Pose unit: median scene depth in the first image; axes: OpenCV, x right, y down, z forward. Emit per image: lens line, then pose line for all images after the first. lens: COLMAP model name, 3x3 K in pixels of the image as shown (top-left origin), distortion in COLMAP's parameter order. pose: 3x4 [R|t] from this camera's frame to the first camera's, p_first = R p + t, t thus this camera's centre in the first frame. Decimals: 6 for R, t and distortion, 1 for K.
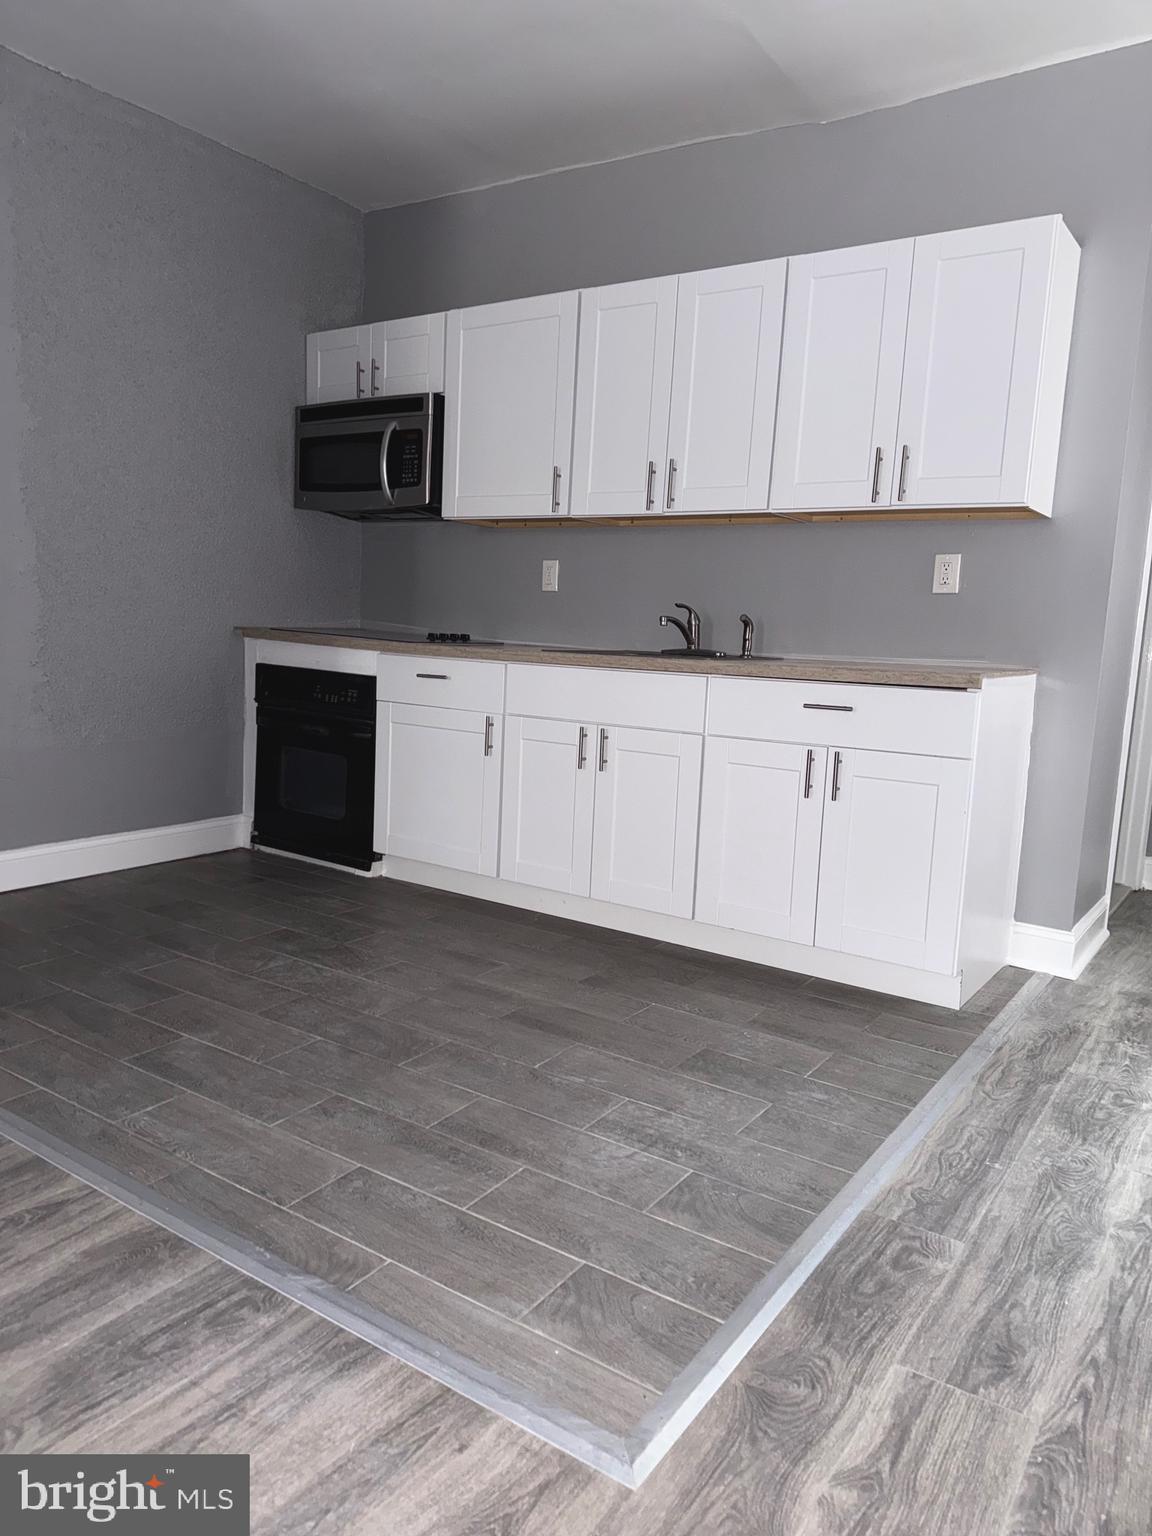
lens RADIAL K [[1072.7, 0, 561.9], [0, 1072.7, 769.8], [0, 0, 1]] dist [0.008831, -0.006661]
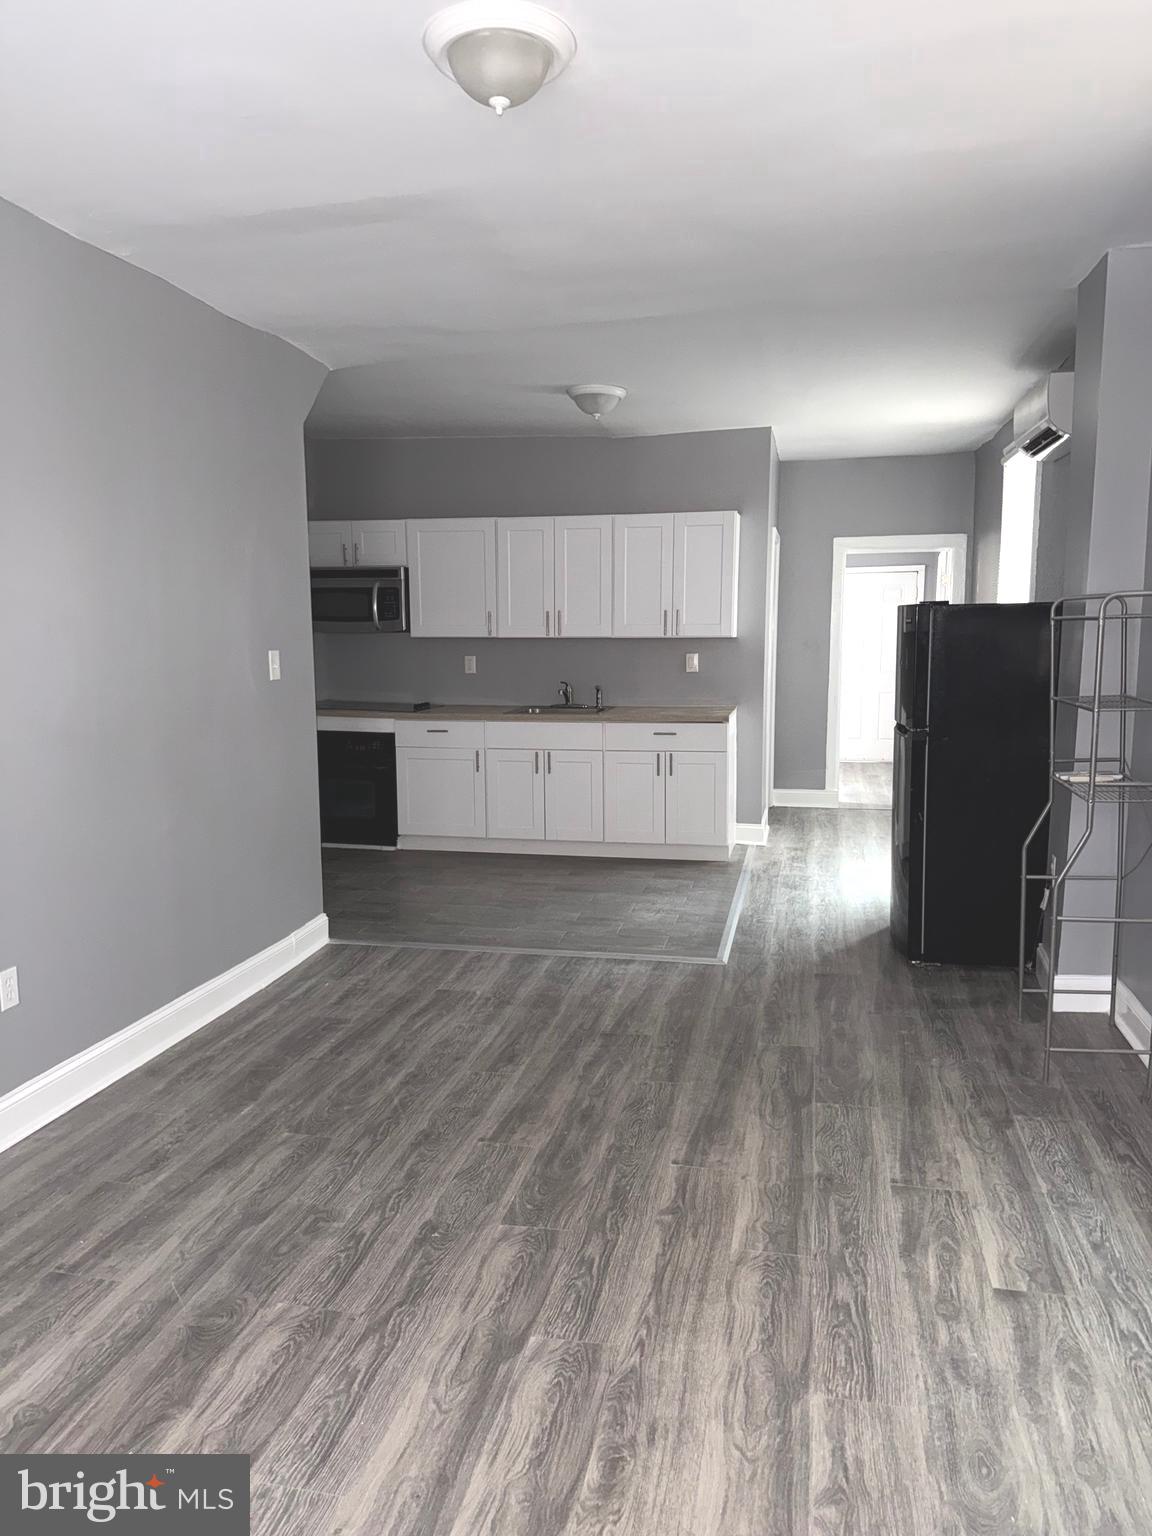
lens RADIAL K [[1072.7, 0, 577.1], [0, 1072.7, 761.7], [0, 0, 1]] dist [0.008831, -0.006661]
pose [[0.921276, -0.098507, 0.376228, -0.614702], [0.097969, 0.994976, 0.020613, -0.052233], [-0.376368, 0.017868, 0.926298, -0.795806]]
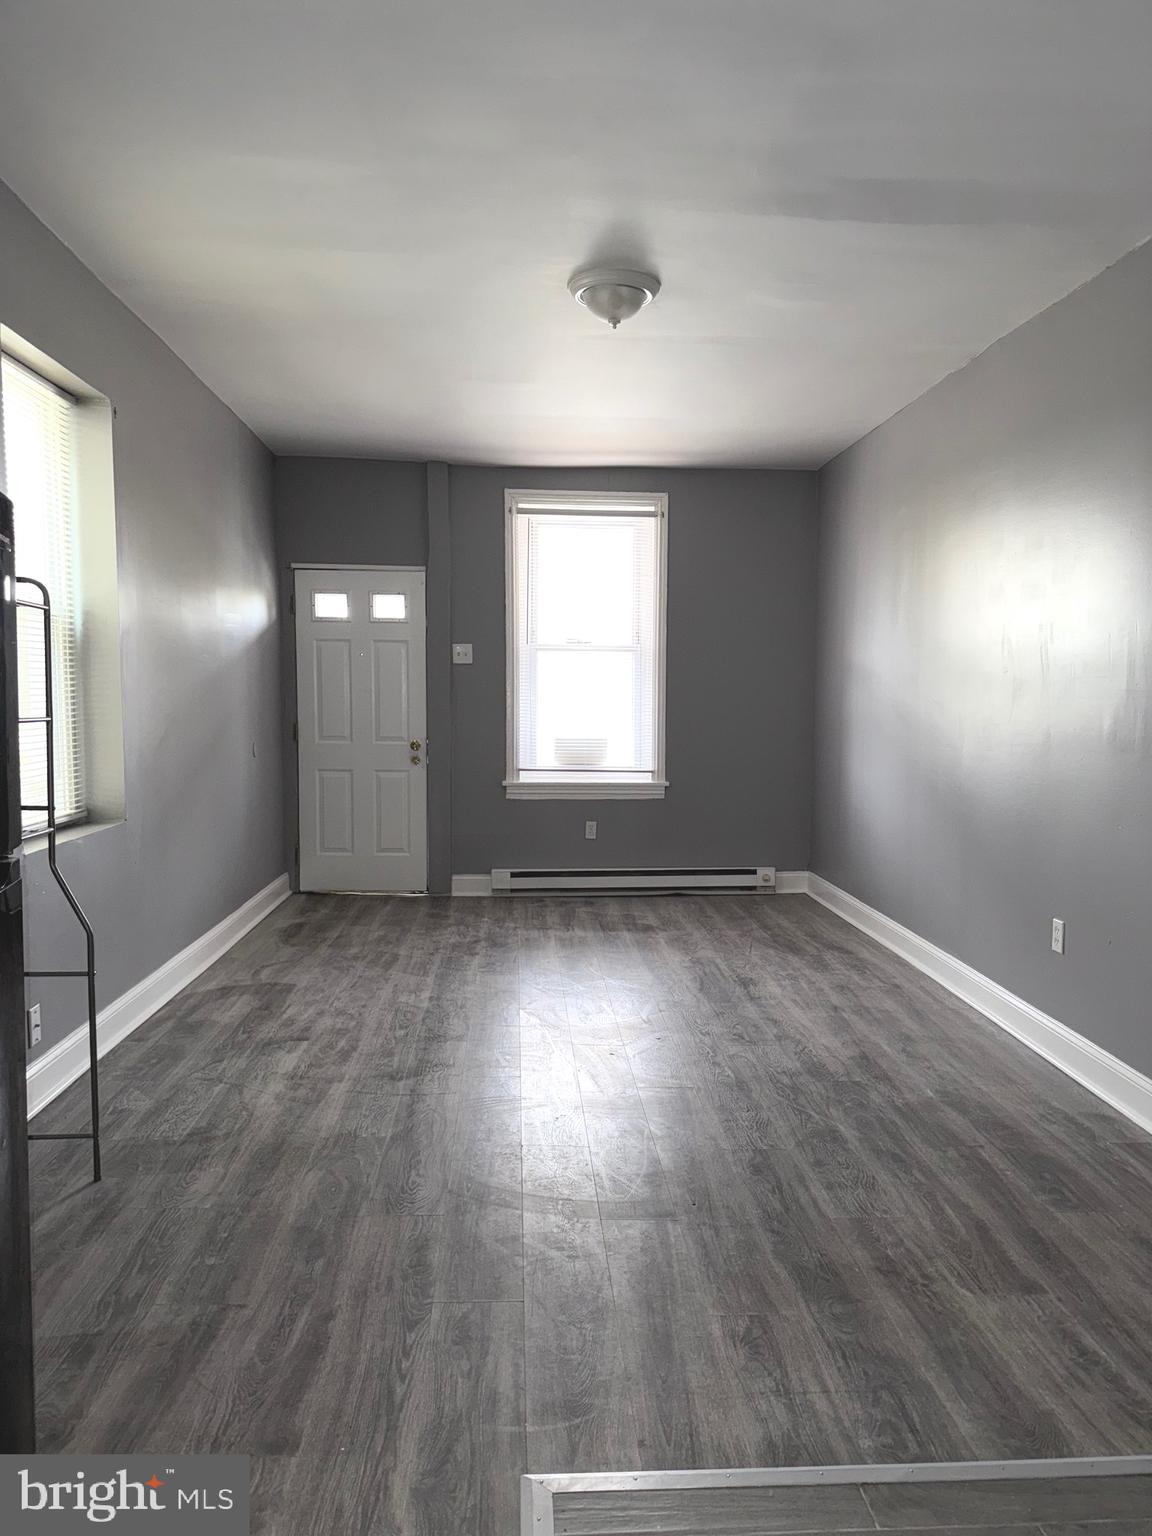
lens RADIAL K [[1072.7, 0, 574.5], [0, 1072.7, 766.8], [0, 0, 1]] dist [0.008831, -0.006661]
pose [[-0.783281, -0.009387, -0.621596, 0.314080], [-0.120922, 0.983089, 0.137528, -0.149923], [0.609794, 0.182888, -0.771170, 0.692570]]
